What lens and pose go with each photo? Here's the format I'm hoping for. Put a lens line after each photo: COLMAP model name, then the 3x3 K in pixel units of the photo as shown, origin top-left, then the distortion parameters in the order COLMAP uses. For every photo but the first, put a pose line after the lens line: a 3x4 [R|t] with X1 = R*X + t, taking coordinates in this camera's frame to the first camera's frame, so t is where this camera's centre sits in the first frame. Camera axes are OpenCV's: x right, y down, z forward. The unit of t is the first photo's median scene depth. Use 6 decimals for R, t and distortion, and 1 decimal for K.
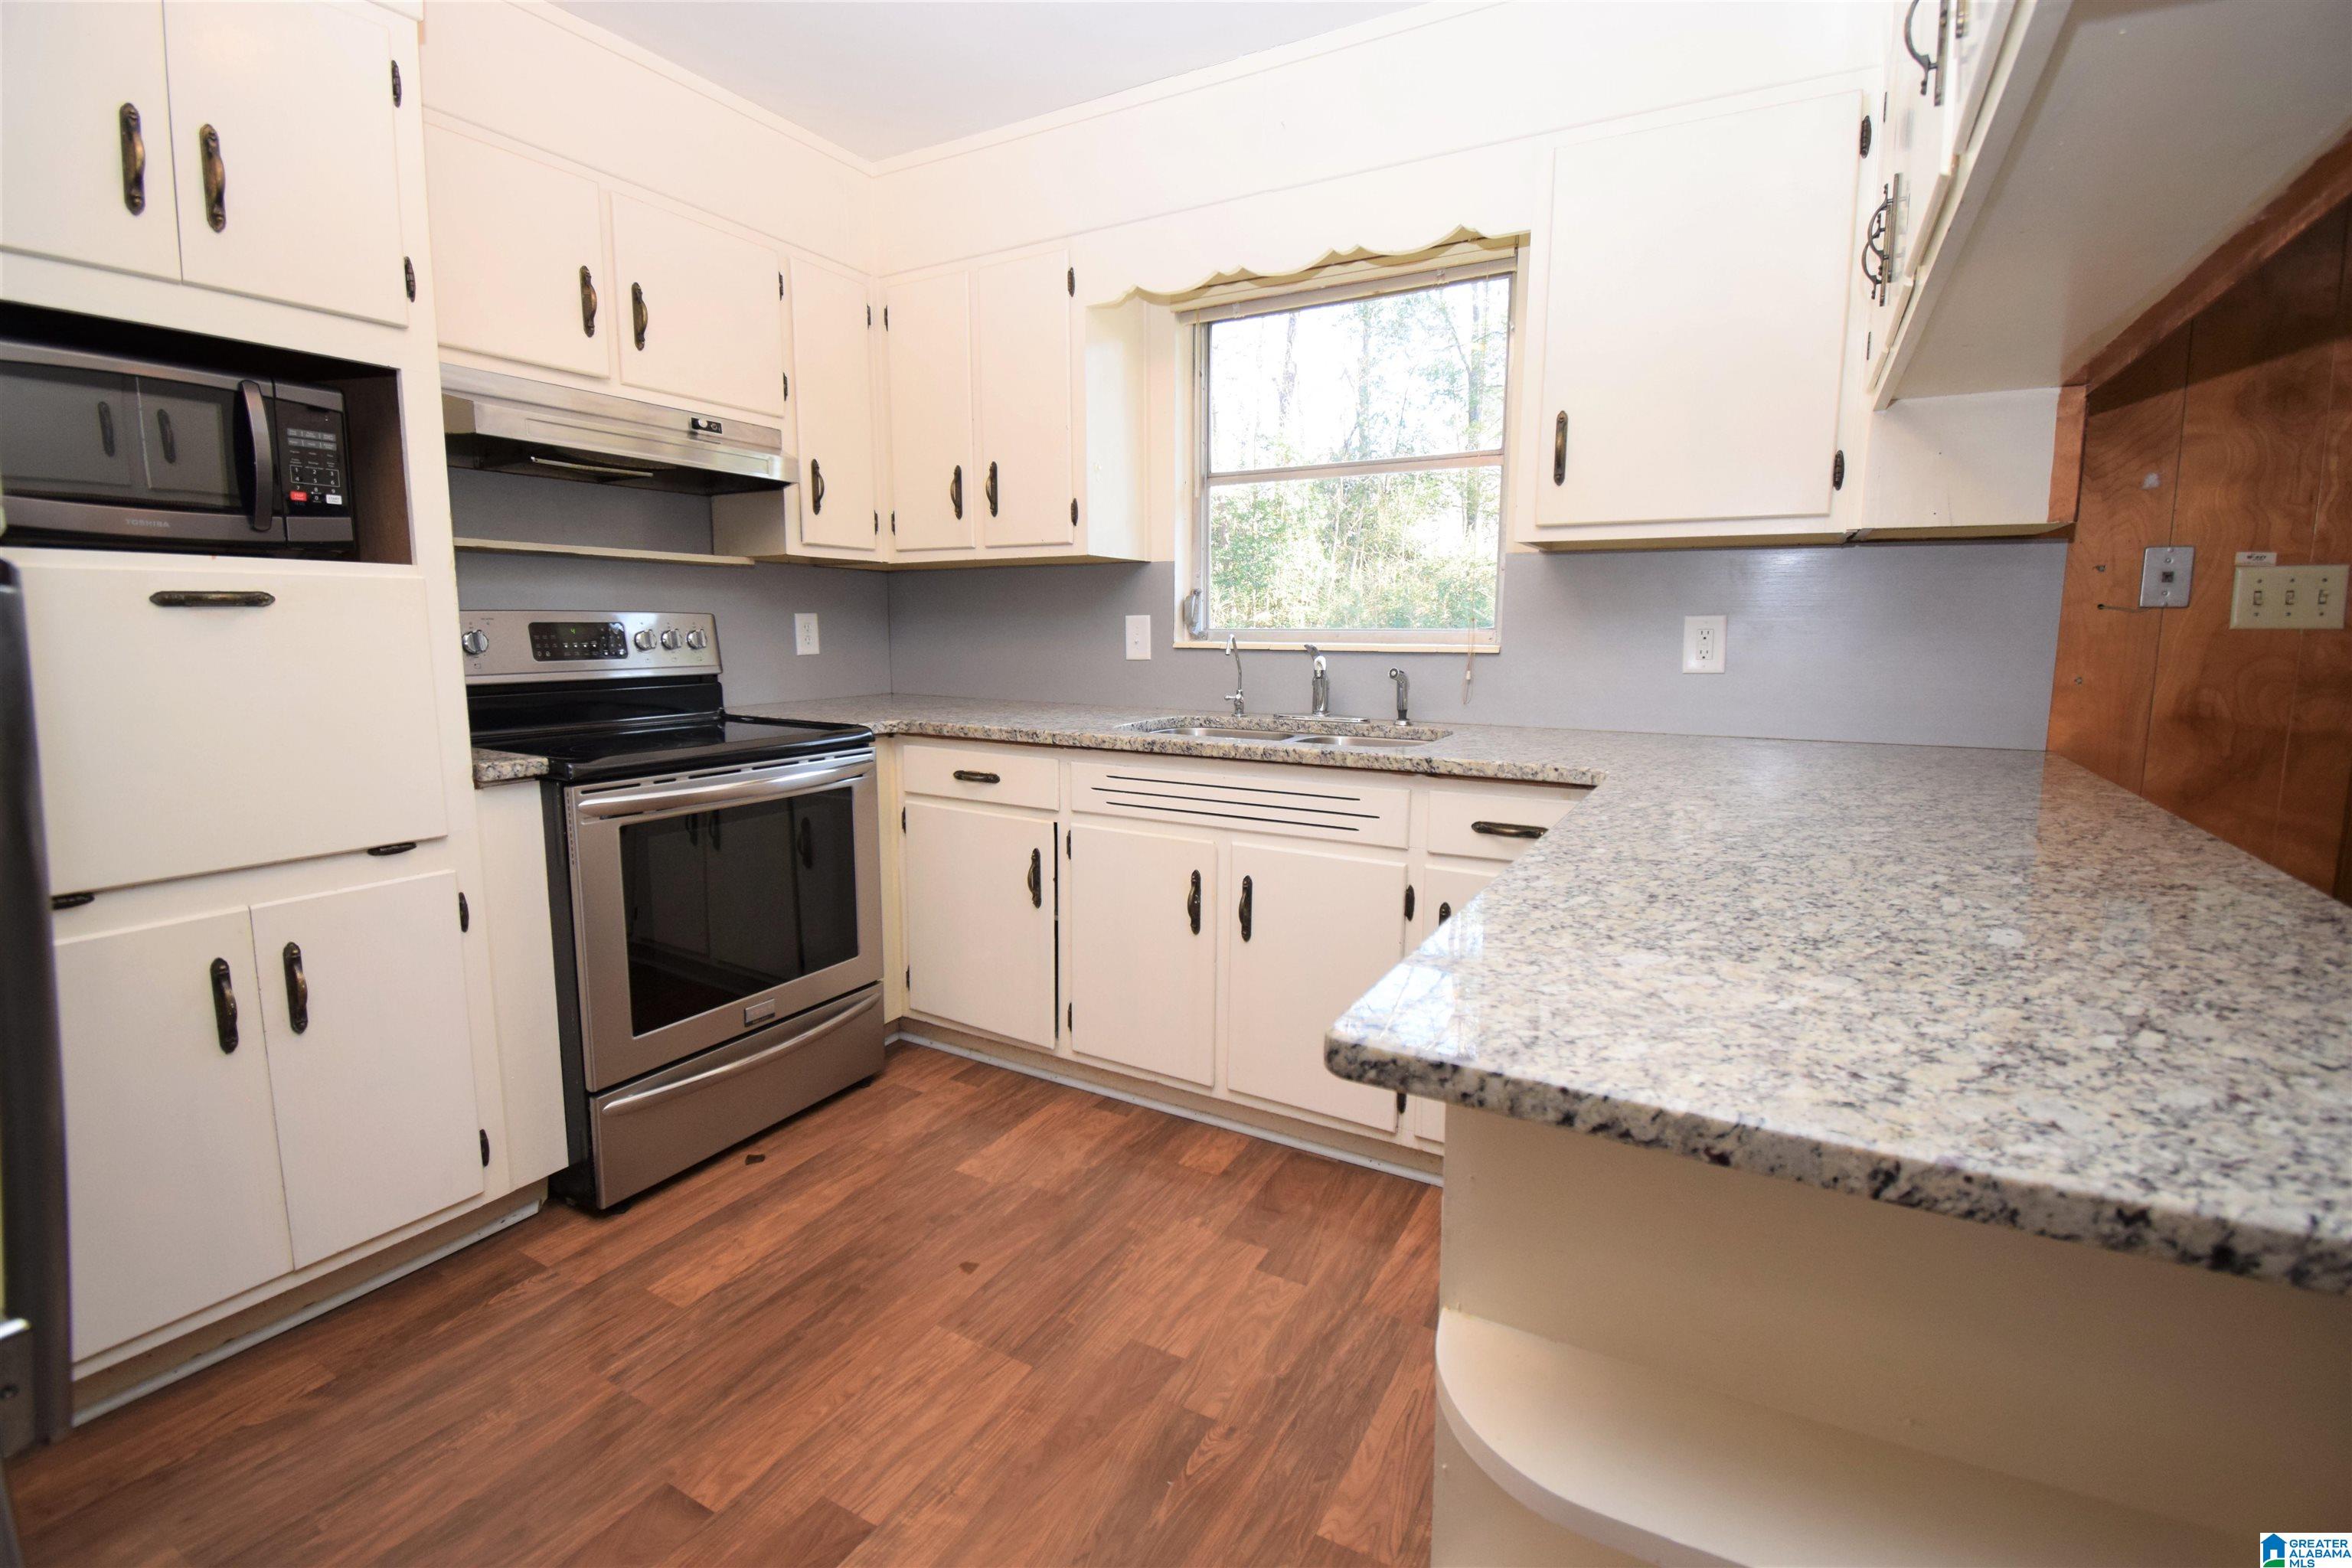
lens RADIAL K [[1044.1, 0, 1176.8], [0, 1044.1, 770.3], [0, 0, 1]] dist [0.002039, -0.014296]
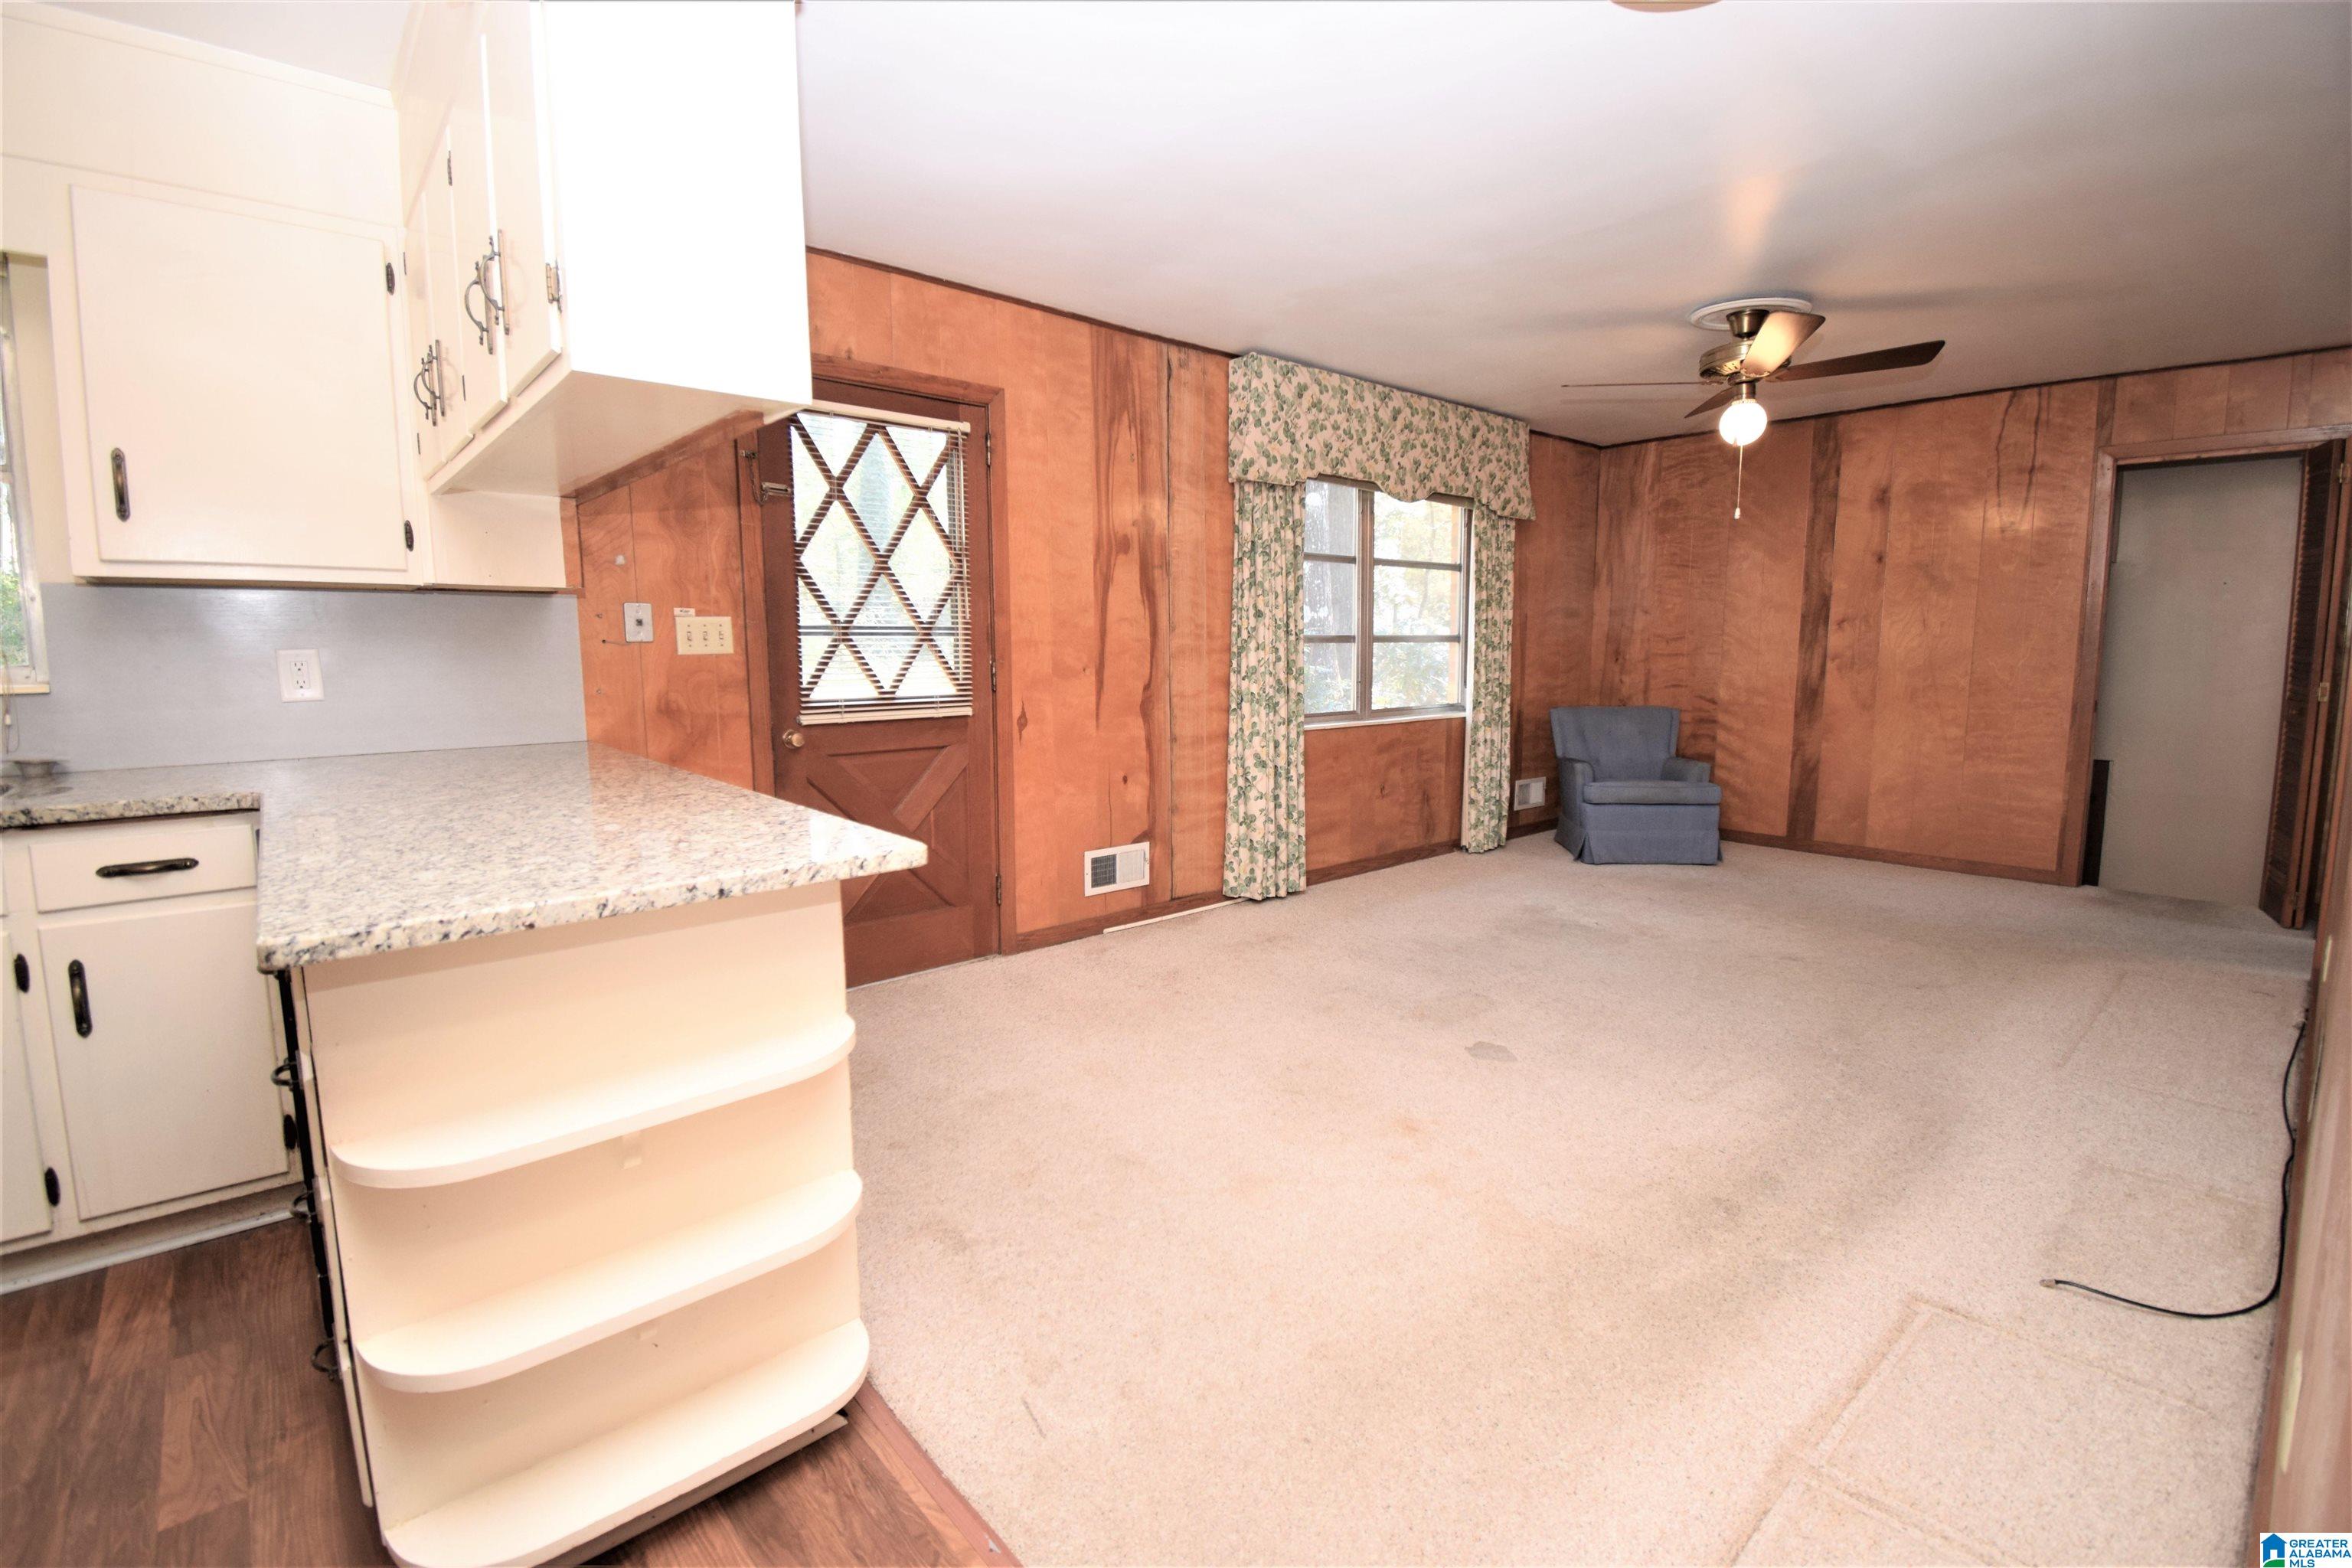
lens RADIAL K [[1044.1, 0, 1198.6], [0, 1044.1, 768.4], [0, 0, 1]] dist [0.002039, -0.014296]
pose [[0.312284, -0.114900, 0.943015, -0.266722], [0.133336, 0.988134, 0.076243, 0.021043], [-0.940585, 0.101929, 0.323898, -0.260259]]
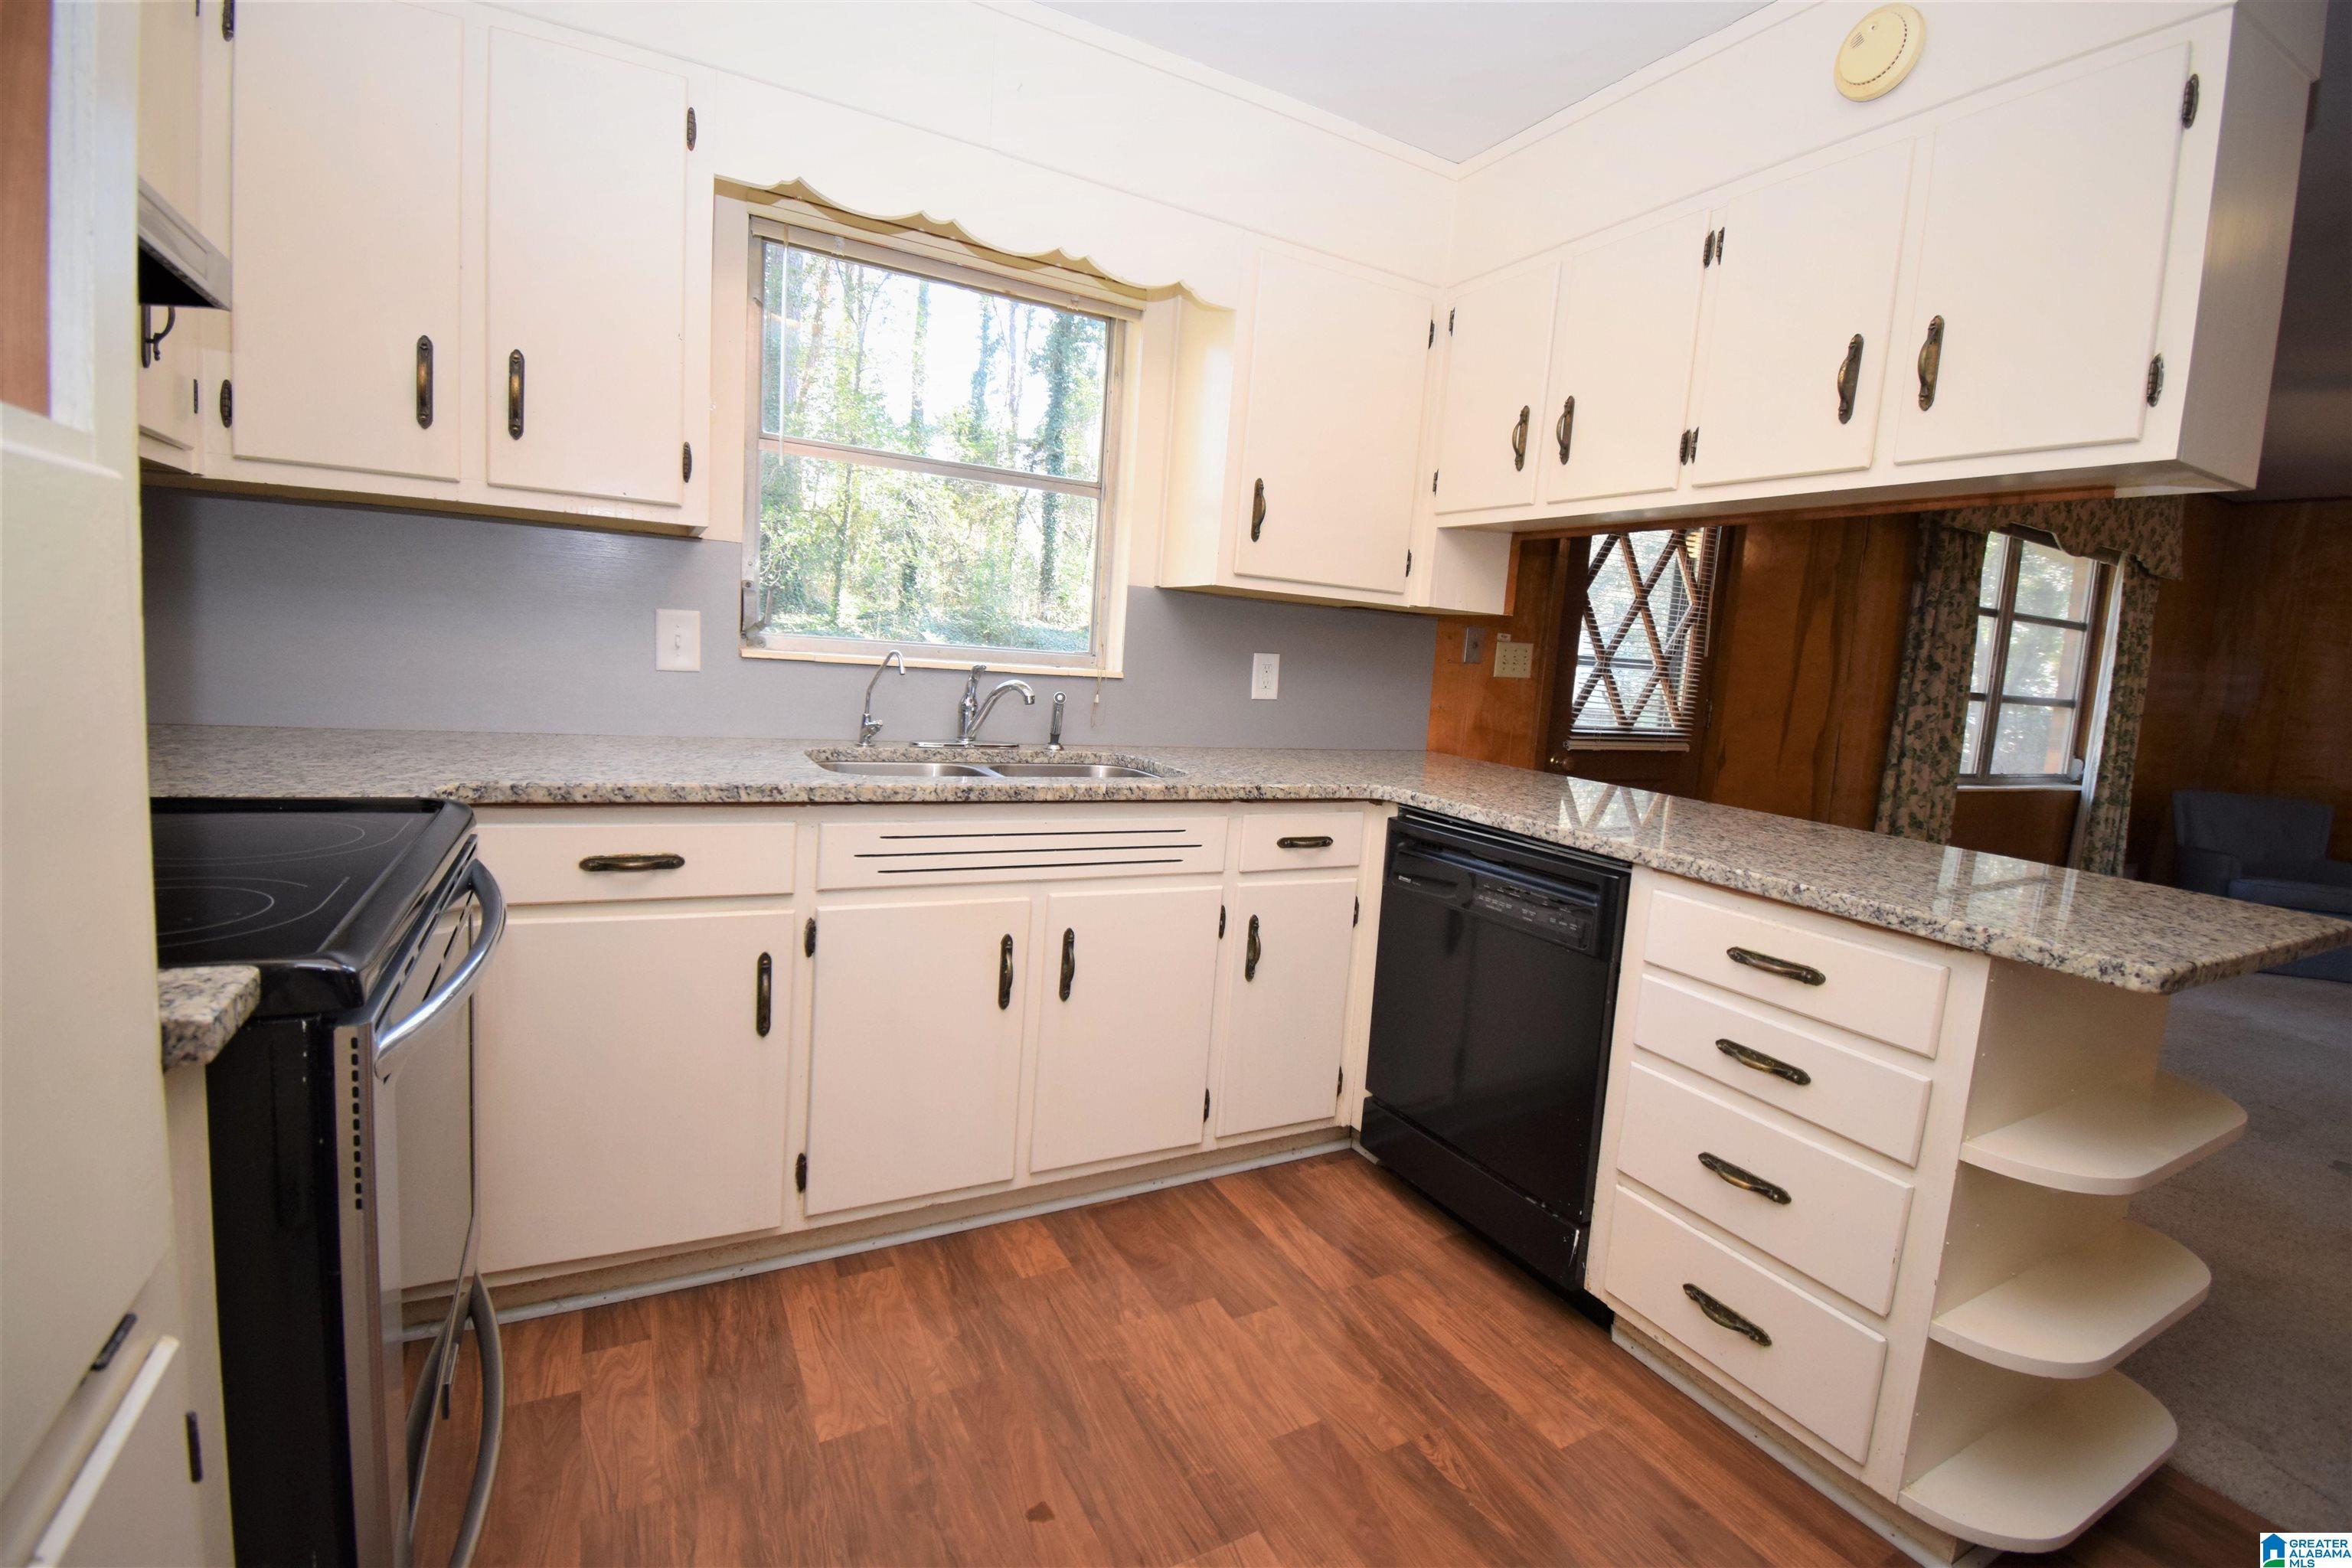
lens RADIAL K [[1044.1, 0, 1176.3], [0, 1044.1, 774.2], [0, 0, 1]] dist [0.002039, -0.014296]
pose [[0.525481, -0.066786, 0.848180, -0.690409], [0.050488, 0.997605, 0.047273, -0.075608], [-0.849306, 0.017982, 0.527595, 0.476989]]
